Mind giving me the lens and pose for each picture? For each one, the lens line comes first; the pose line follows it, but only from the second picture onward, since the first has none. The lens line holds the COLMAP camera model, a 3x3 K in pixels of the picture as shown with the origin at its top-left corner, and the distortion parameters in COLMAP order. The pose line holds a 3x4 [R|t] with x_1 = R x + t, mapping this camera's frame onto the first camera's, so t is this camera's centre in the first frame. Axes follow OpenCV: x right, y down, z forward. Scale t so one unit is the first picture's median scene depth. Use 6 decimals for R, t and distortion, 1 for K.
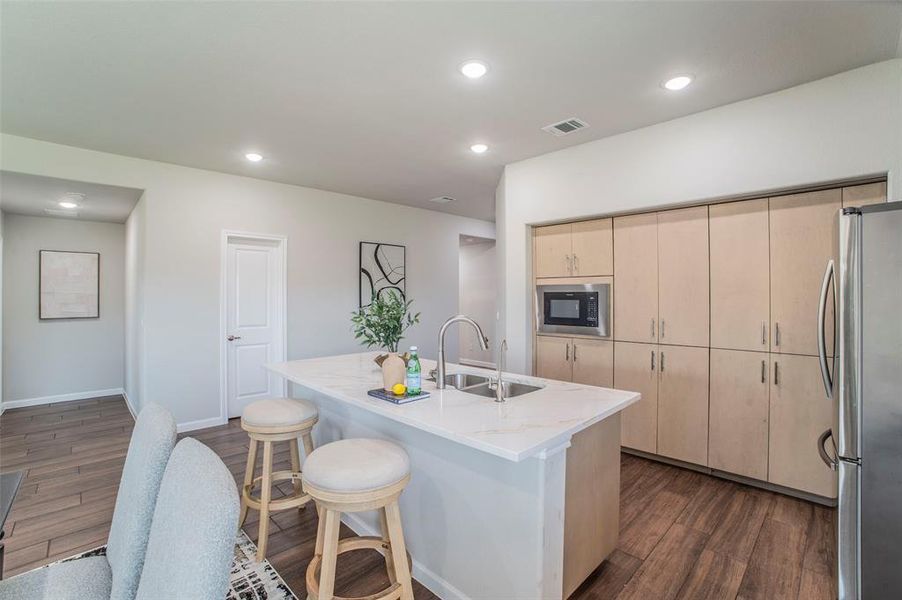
lens RADIAL K [[408.3, 0, 451.4], [0, 408.3, 295.4], [0, 0, 1]] dist [-0.096470, 0.034964]
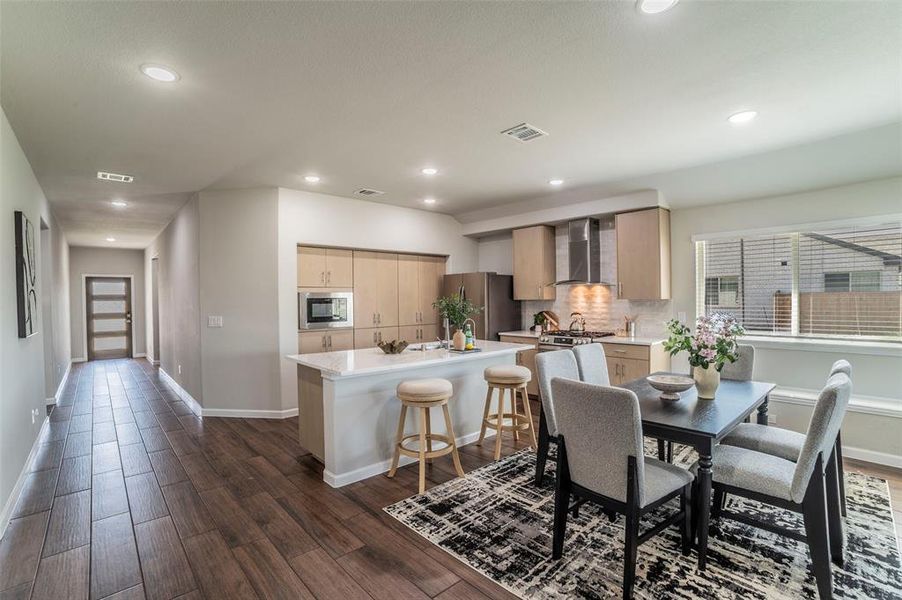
lens RADIAL K [[408.3, 0, 451.4], [0, 408.3, 295.4], [0, 0, 1]] dist [-0.096470, 0.034964]
pose [[0.033678, 0.008968, 0.999392, -1.148699], [0.010442, 0.999902, -0.009324, 0.000914], [-0.999378, 0.010750, 0.033581, 0.551664]]
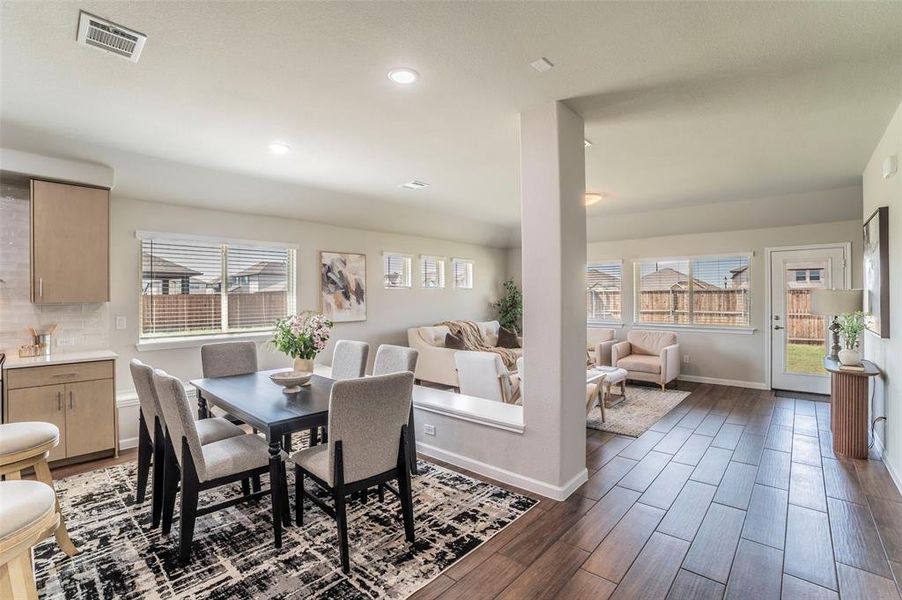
lens RADIAL K [[412.1, 0, 439.3], [0, 412.1, 298.1], [0, 0, 1]] dist [-0.092545, 0.034318]
pose [[-0.999258, 0.006941, -0.037888, -0.676027], [0.006758, 0.999965, 0.004948, -0.000821], [0.037921, 0.004688, -0.999270, 0.979825]]
